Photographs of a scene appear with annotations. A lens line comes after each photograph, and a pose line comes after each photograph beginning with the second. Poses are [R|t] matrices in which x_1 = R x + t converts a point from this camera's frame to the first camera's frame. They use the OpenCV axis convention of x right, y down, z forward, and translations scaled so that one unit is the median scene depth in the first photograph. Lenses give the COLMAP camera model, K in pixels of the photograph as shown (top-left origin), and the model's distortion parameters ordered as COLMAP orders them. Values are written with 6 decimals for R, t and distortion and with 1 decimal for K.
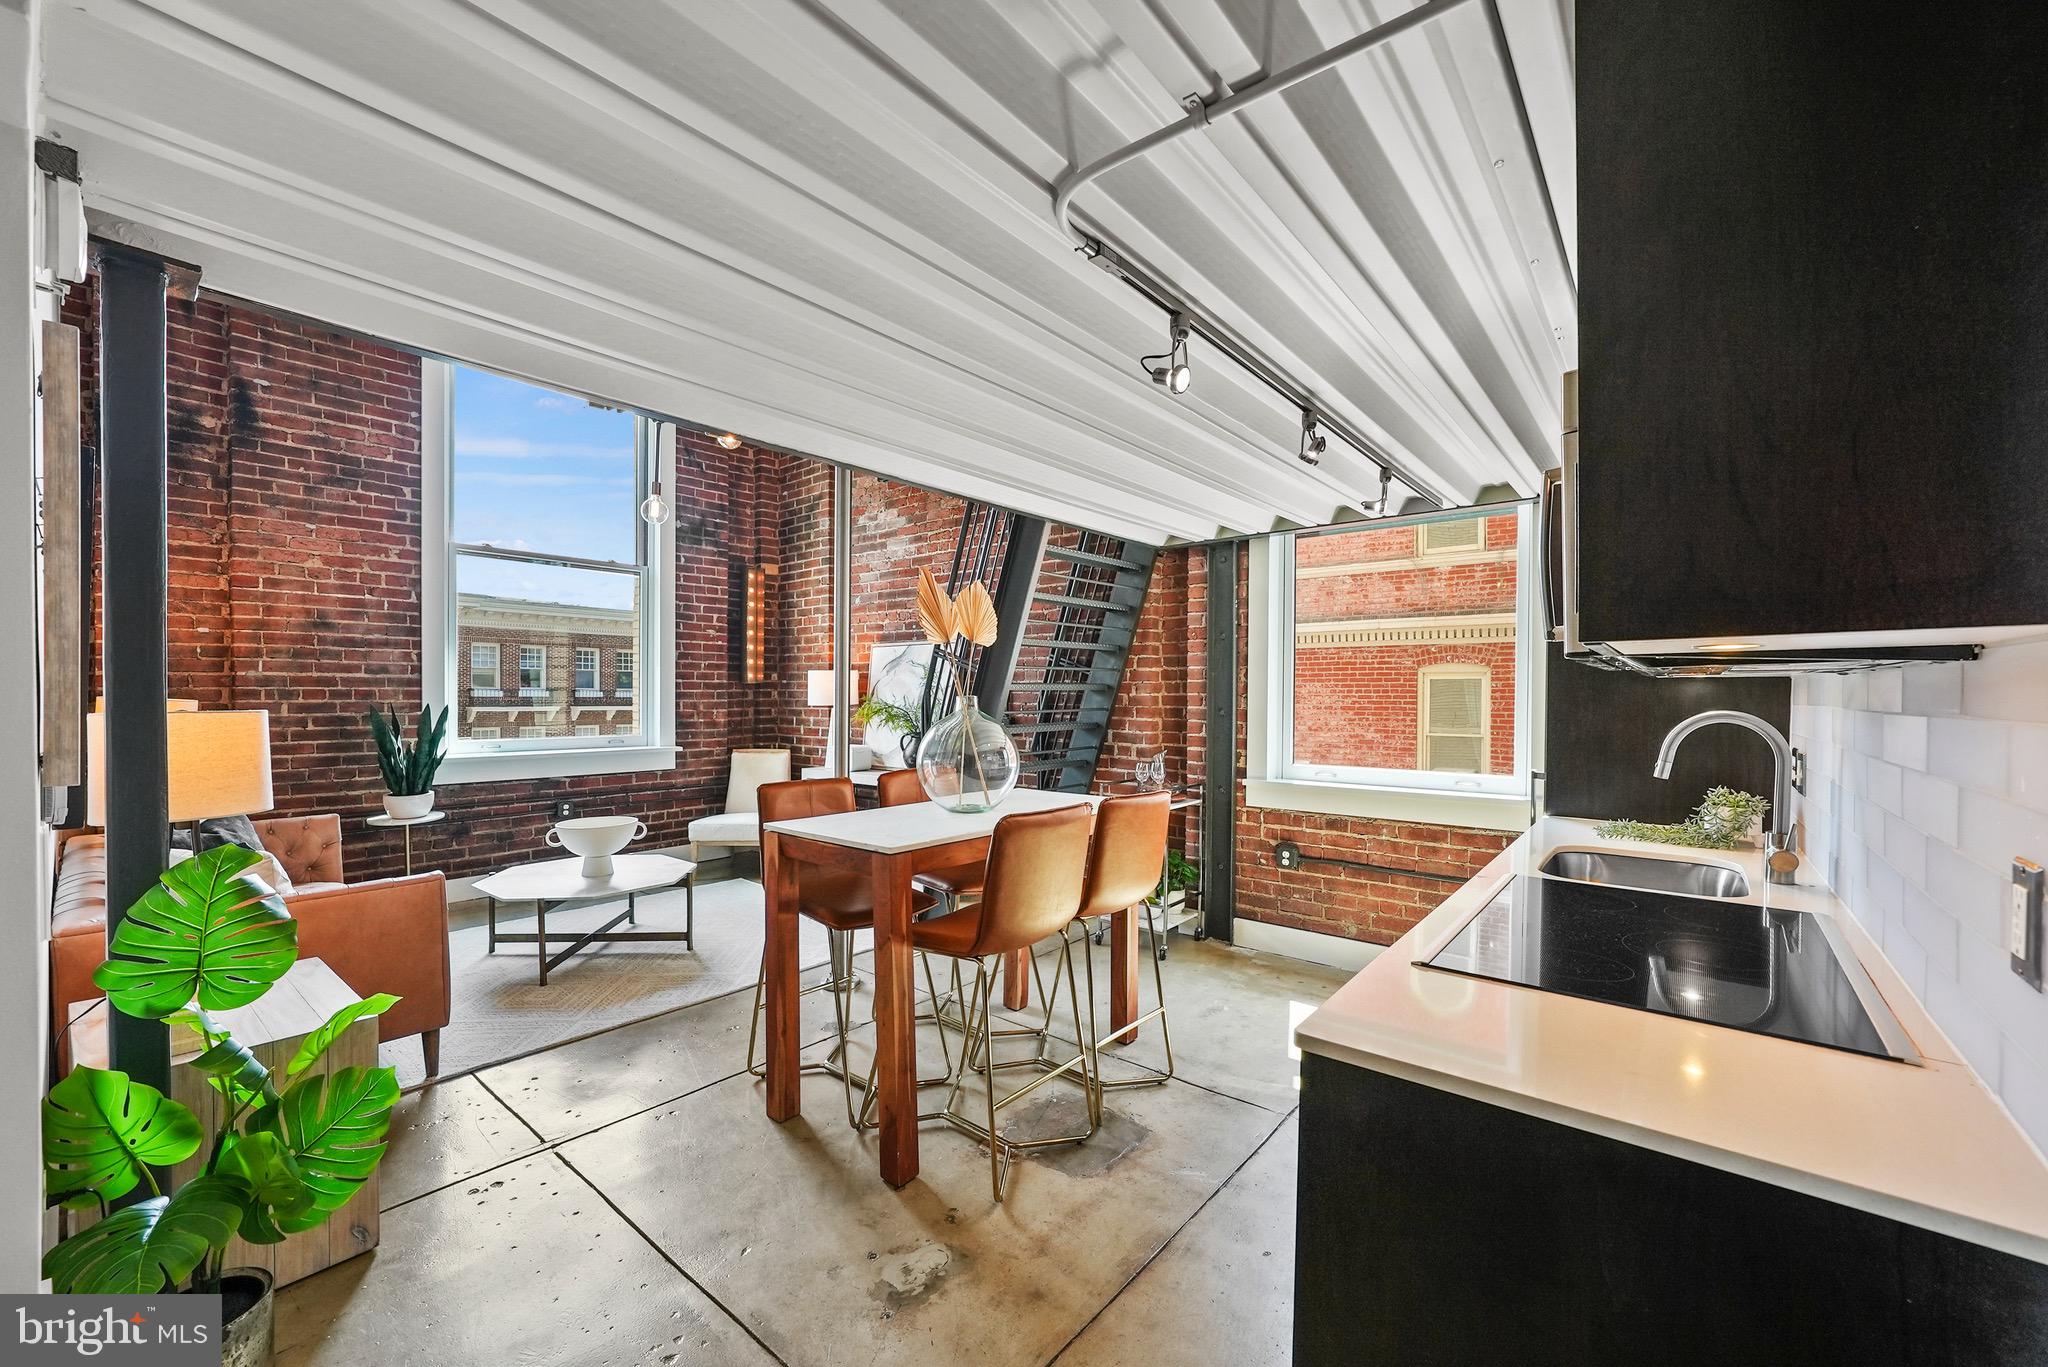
lens RADIAL K [[802.2, 0, 1028.1], [0, 802.2, 705.5], [0, 0, 1]] dist [-0.022302, 0.006465]
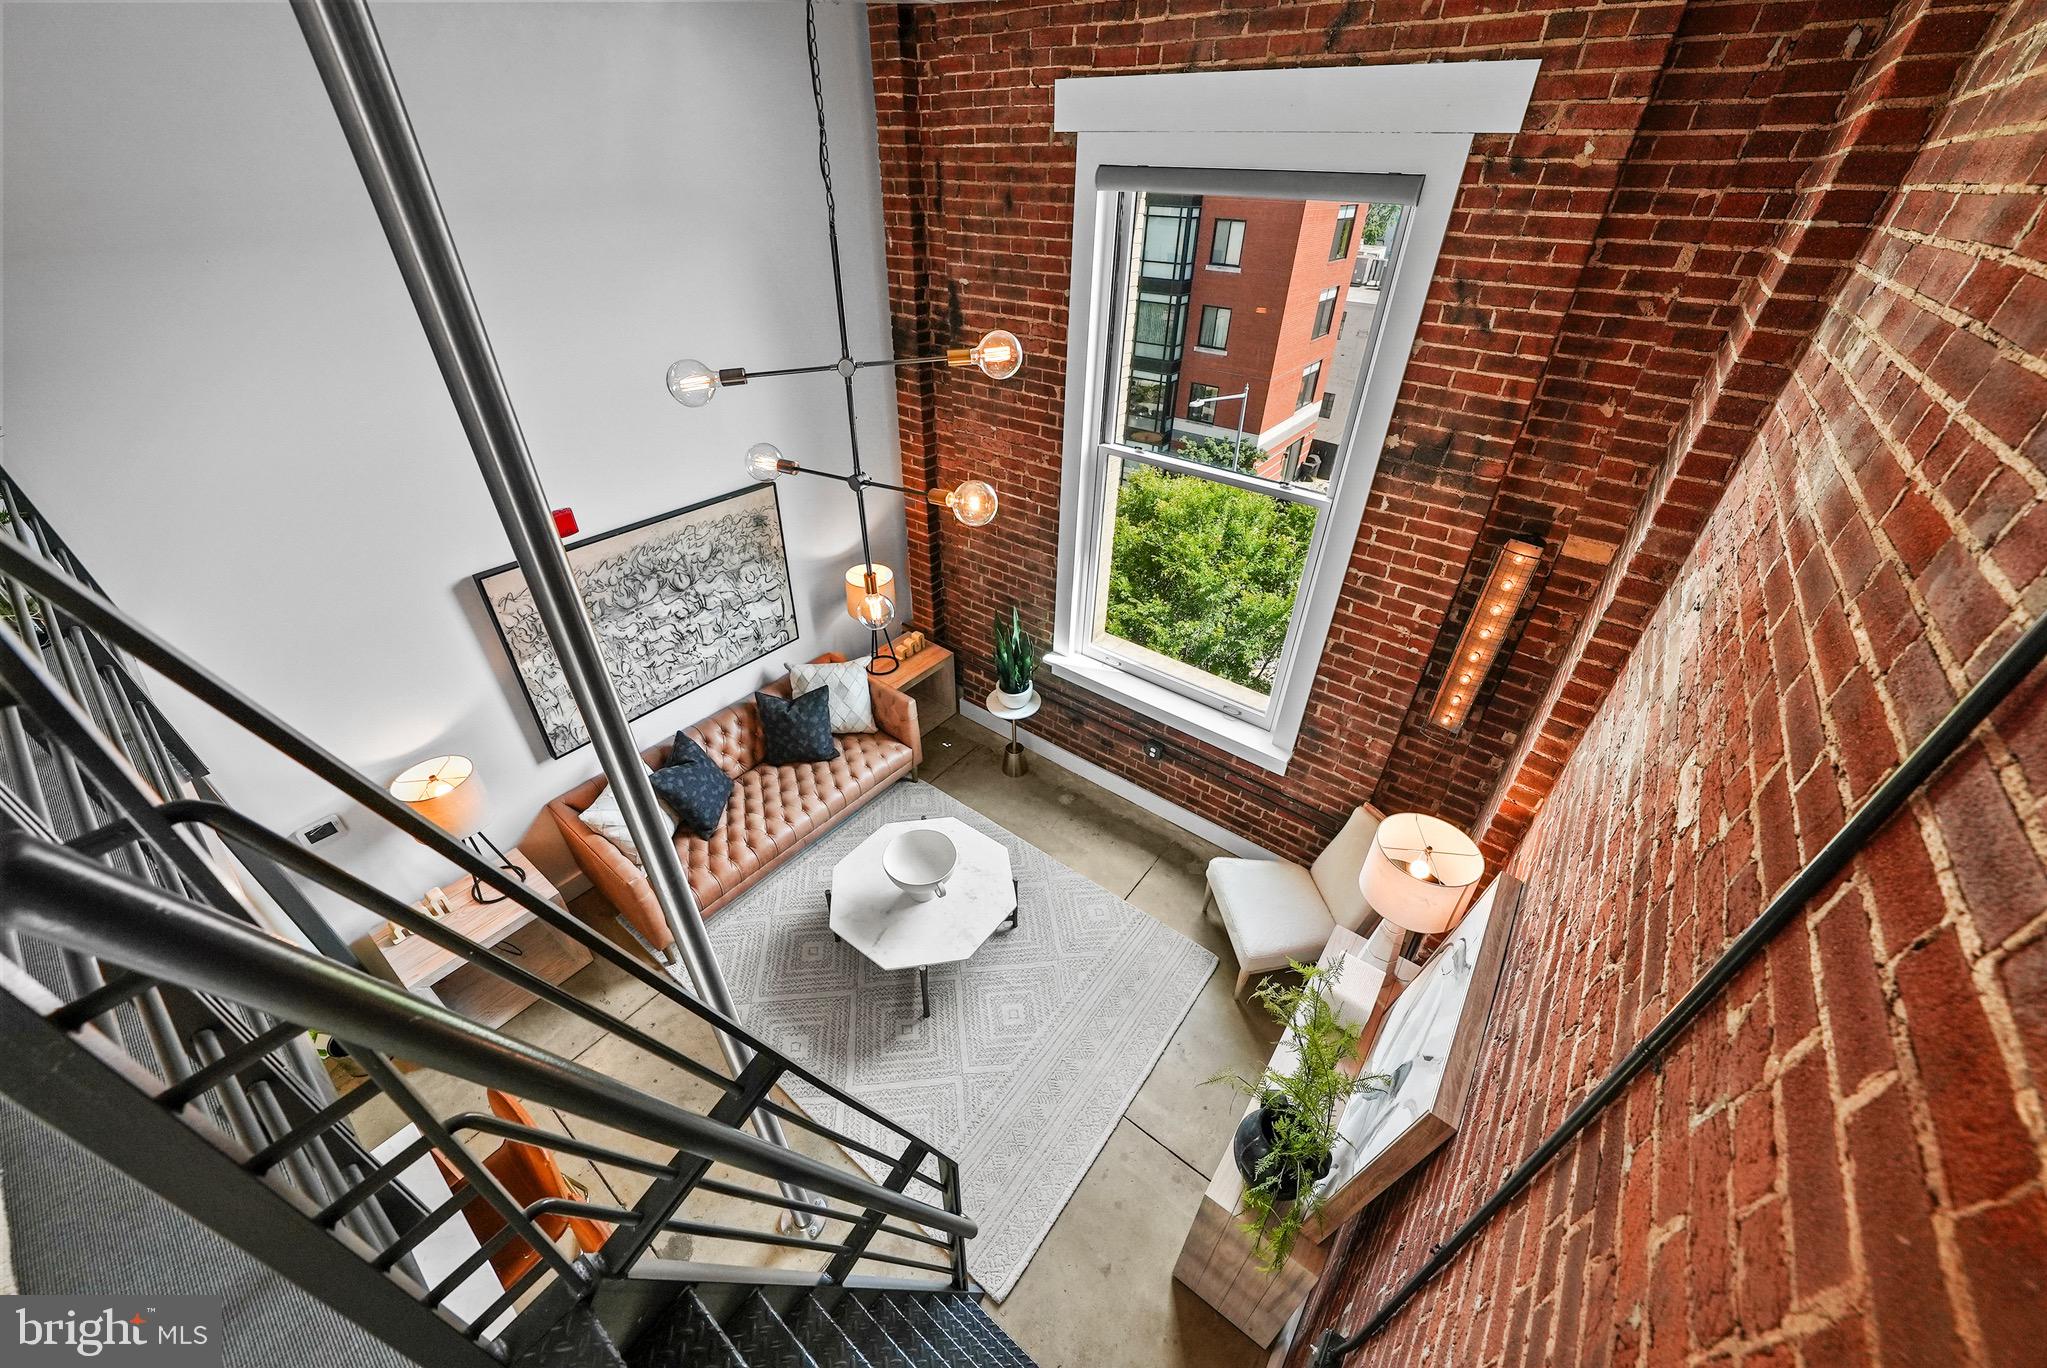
lens RADIAL K [[738.8, 0, 1023.5], [0, 738.8, 684.0], [0, 0, 1]] dist [-0.024455, 0.006272]
pose [[0.028905, 0.573500, -0.818696, 0.073088], [-0.034081, 0.819127, 0.572599, -0.478494], [0.999001, 0.011351, 0.043223, 0.945824]]
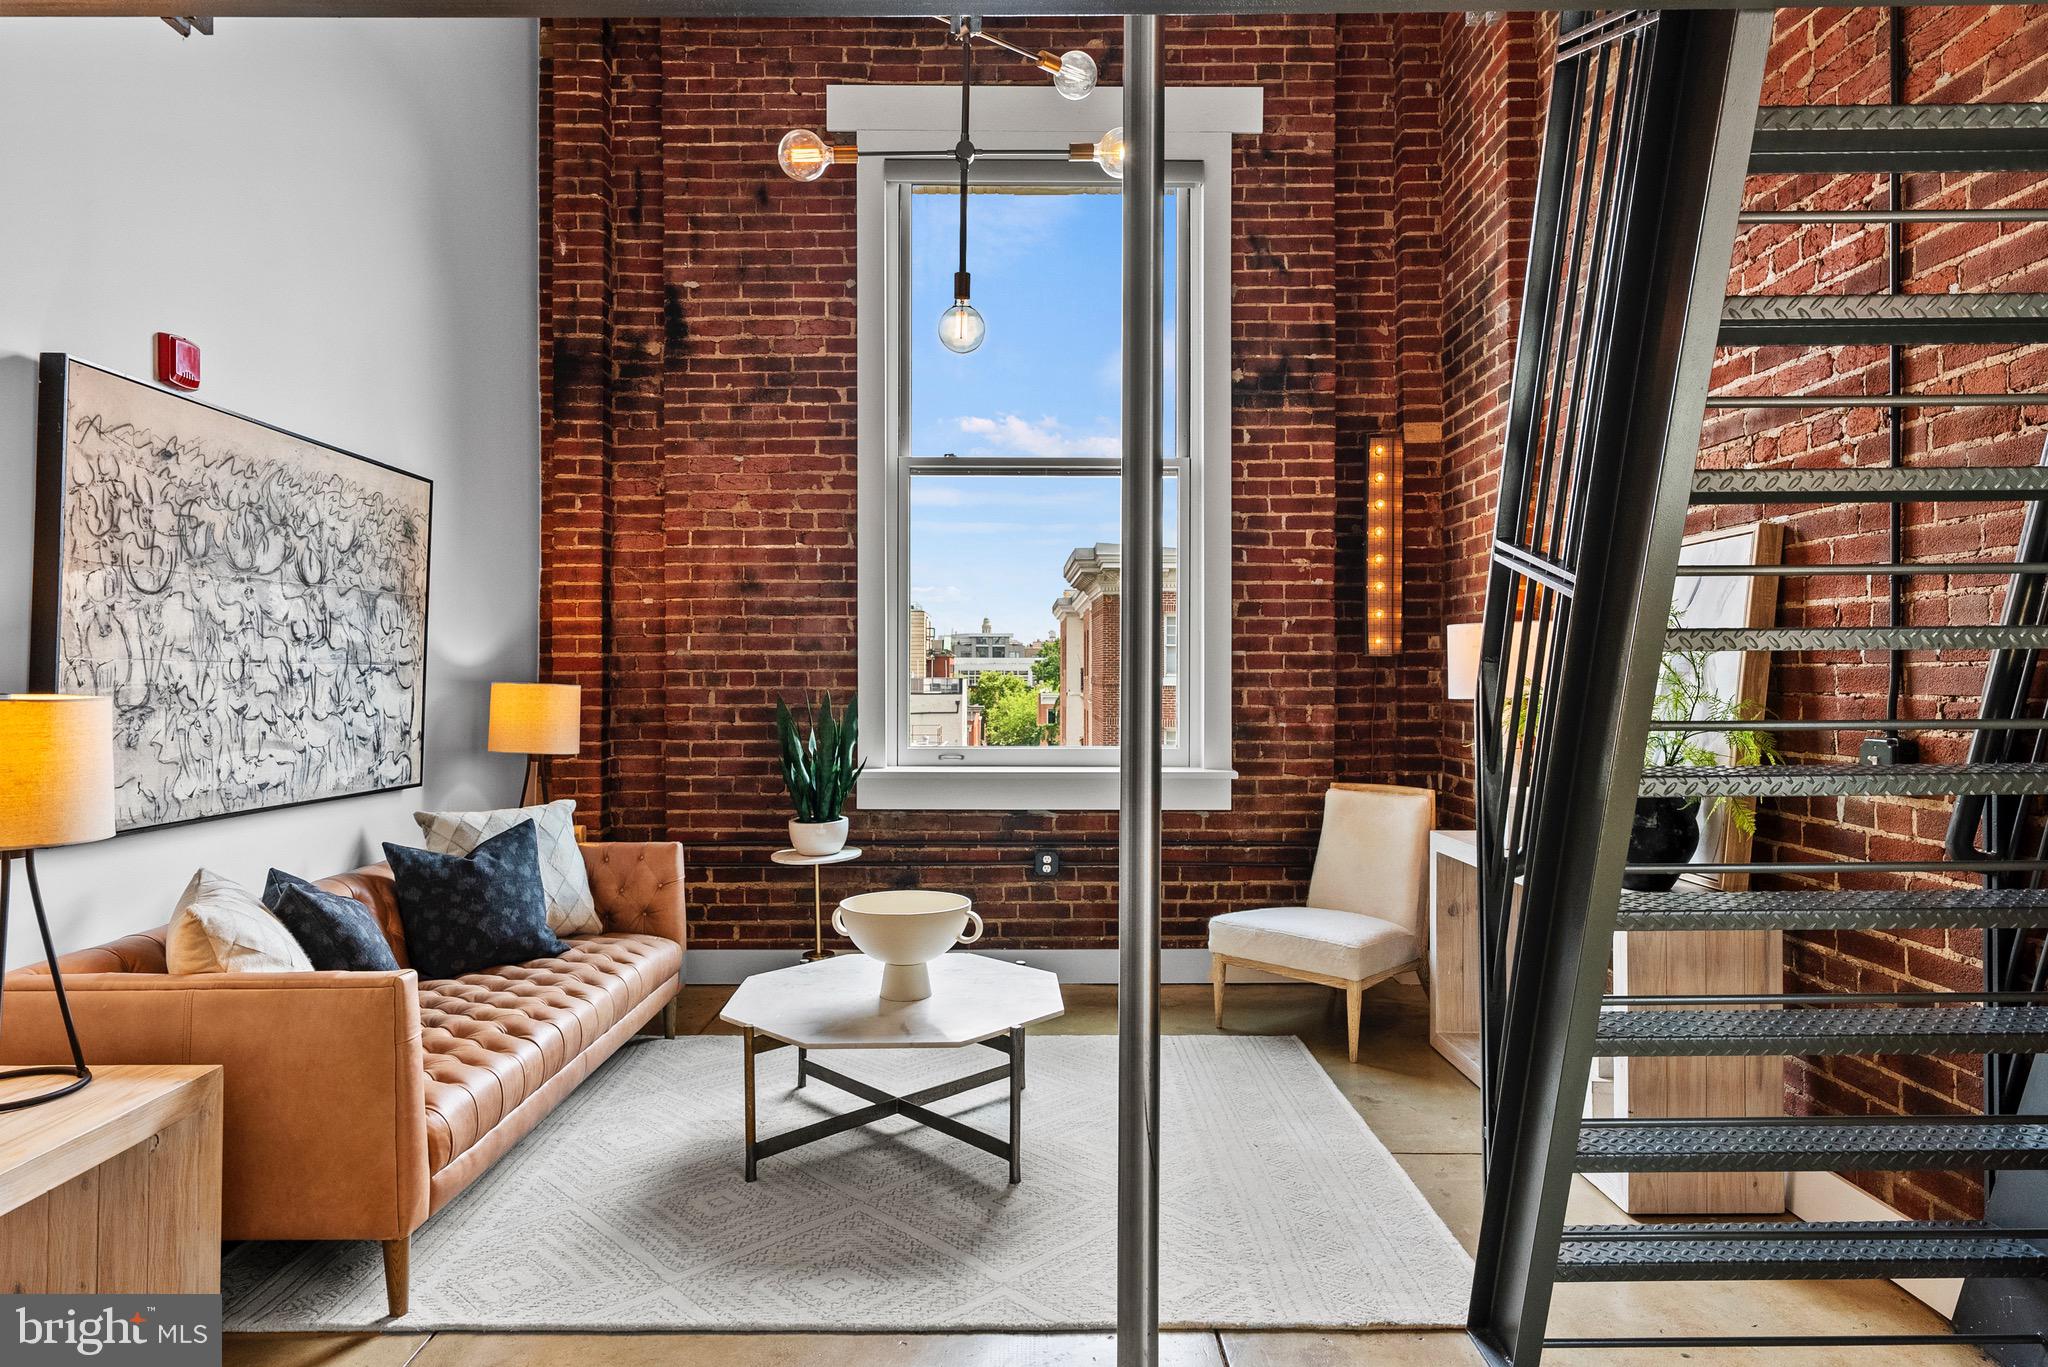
lens RADIAL K [[1183.3, 0, 1024.6], [0, 1183.3, 674.5], [0, 0, 1]] dist [0.006672, -0.000428]
pose [[0.637843, -0.008624, -0.770118, 0.139463], [-0.007723, 0.999815, -0.017593, -0.000421], [0.770127, 0.017169, 0.637659, 0.460154]]
